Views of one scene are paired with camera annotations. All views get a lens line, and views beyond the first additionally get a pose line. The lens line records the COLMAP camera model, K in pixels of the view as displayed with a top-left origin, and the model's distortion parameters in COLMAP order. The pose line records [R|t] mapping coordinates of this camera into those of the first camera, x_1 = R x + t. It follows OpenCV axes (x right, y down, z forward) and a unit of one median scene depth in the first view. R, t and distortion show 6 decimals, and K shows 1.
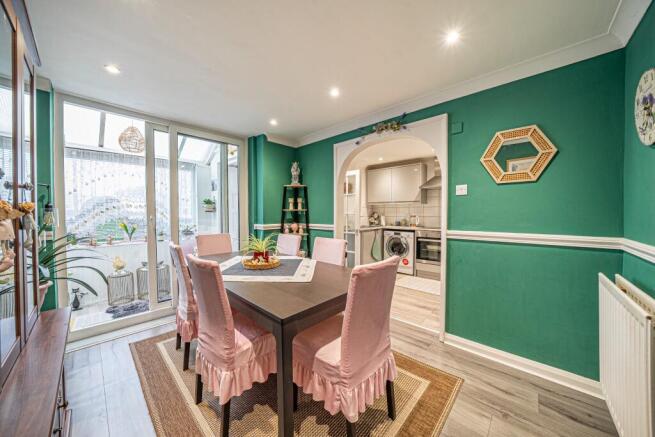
lens RADIAL K [[223.7, 0, 327.5], [0, 223.7, 218.5], [0, 0, 1]] dist [-0.019228, 0.000002]
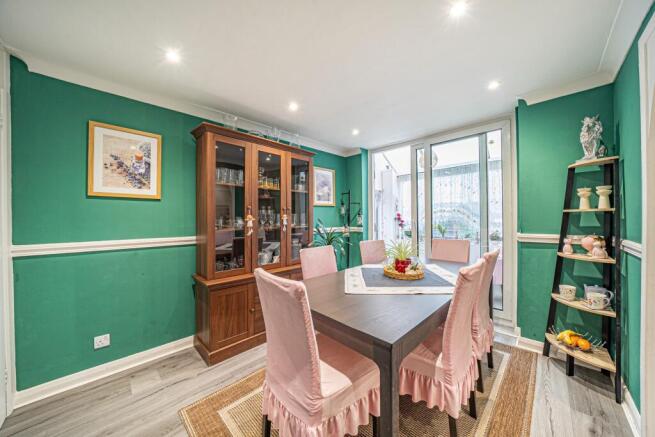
lens RADIAL K [[223.7, 0, 327.5], [0, 223.7, 218.5], [0, 0, 1]] dist [-0.019228, 0.000002]
pose [[-0.038366, 0.006495, -0.999243, 0.389390], [-0.016114, 0.999845, 0.007118, -0.013459], [0.999134, 0.016375, -0.038255, 0.441932]]
